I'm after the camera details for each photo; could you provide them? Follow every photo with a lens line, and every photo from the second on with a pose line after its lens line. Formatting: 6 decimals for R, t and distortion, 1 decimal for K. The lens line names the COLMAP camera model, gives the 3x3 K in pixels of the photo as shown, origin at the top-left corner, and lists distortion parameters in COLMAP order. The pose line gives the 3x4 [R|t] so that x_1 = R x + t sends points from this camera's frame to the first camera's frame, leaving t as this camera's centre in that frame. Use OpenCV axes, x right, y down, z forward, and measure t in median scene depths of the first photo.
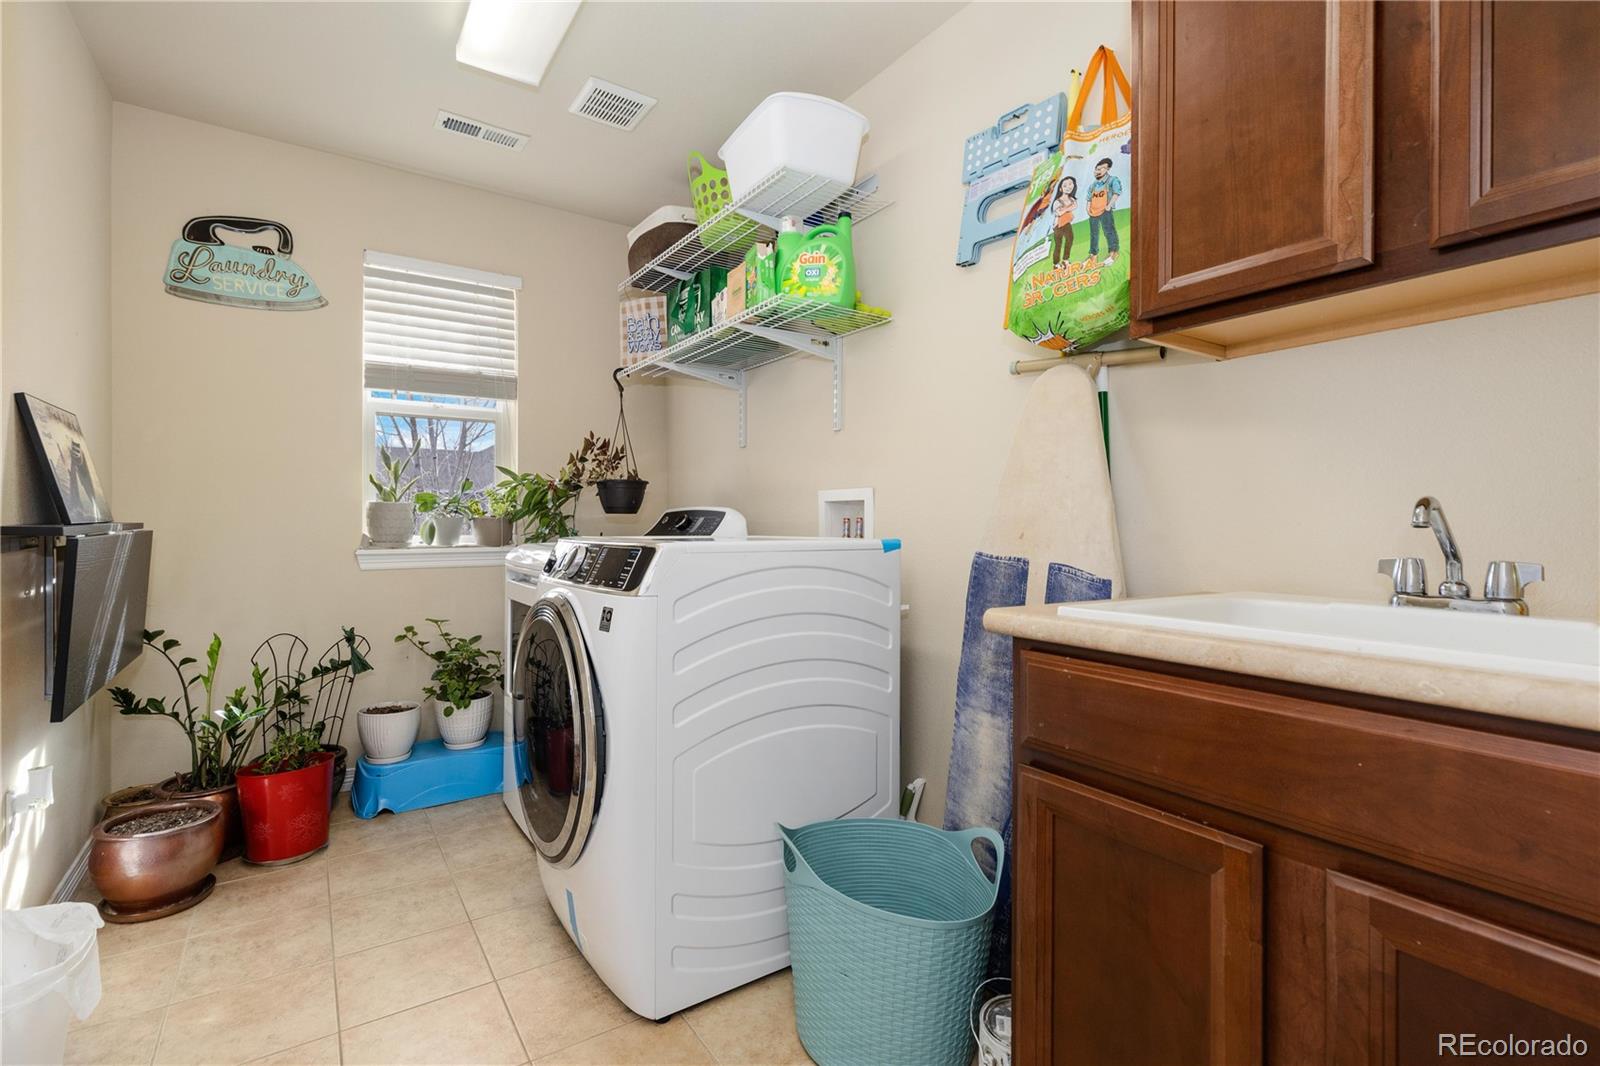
lens RADIAL K [[726.4, 0, 793.8], [0, 726.4, 529.0], [0, 0, 1]] dist [0.007378, -0.000838]
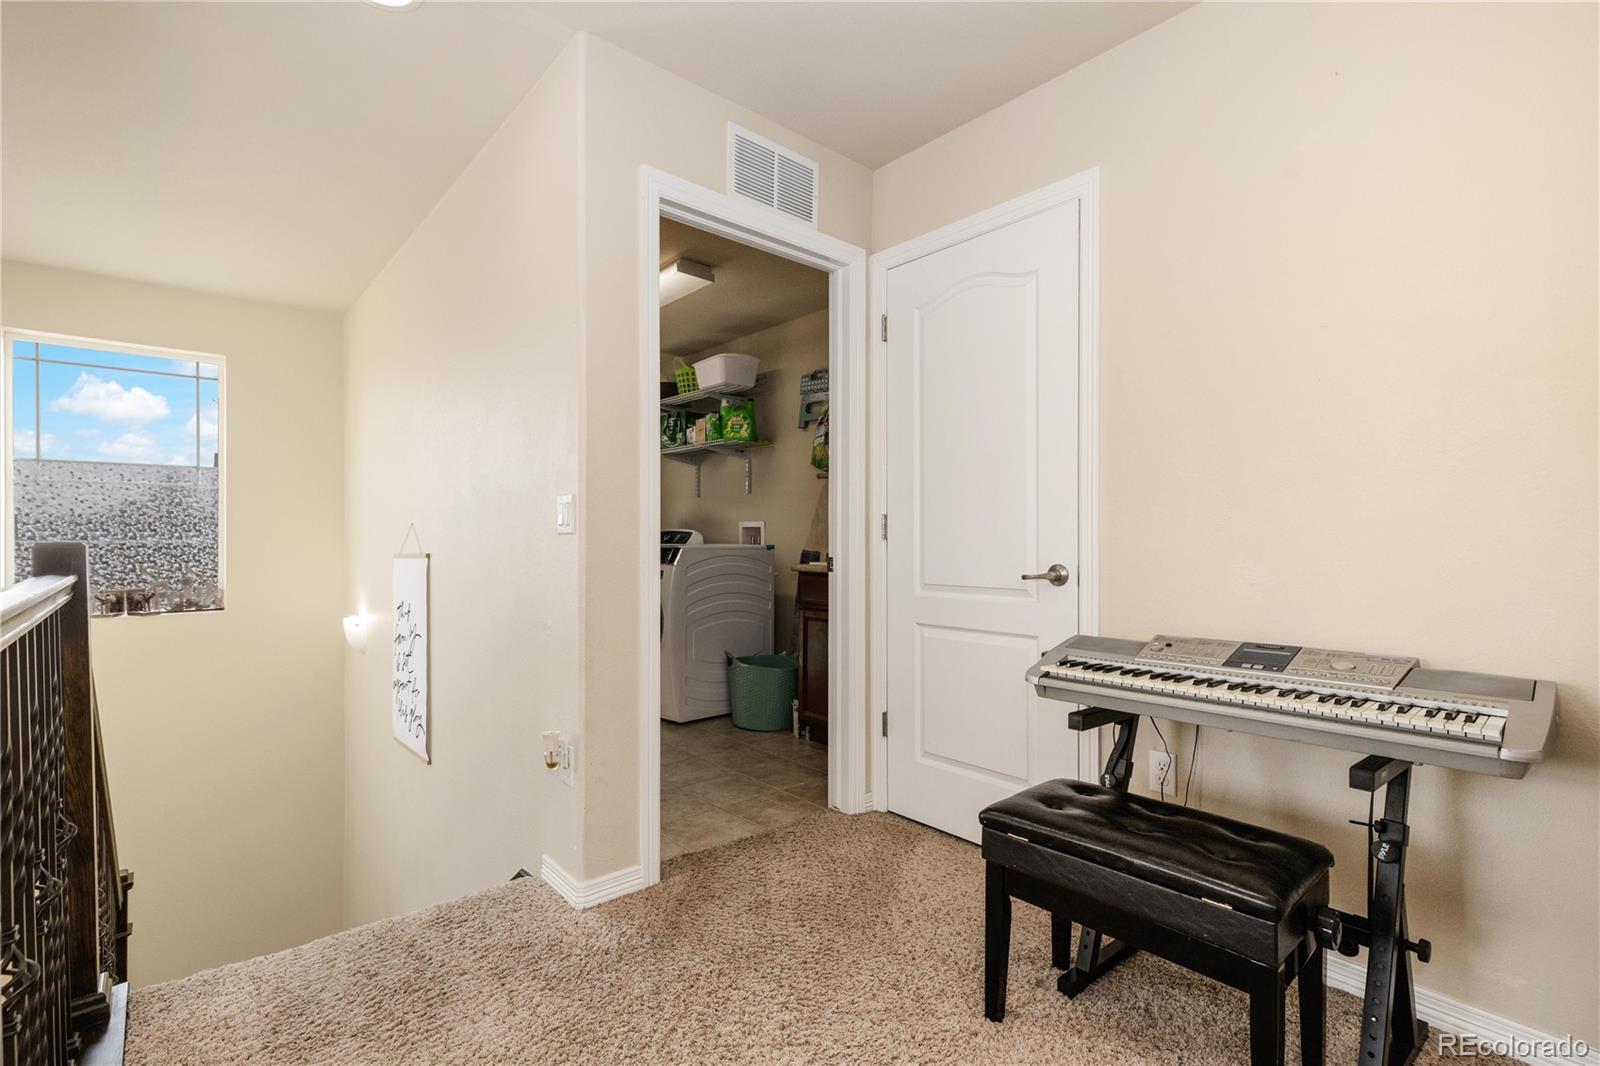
lens RADIAL K [[726.4, 0, 797.9], [0, 726.4, 540.7], [0, 0, 1]] dist [0.007378, -0.000838]
pose [[0.992454, -0.005478, 0.122498, -0.058873], [0.005155, 0.999982, 0.002957, -0.005005], [-0.122512, -0.002303, 0.992464, -1.171180]]
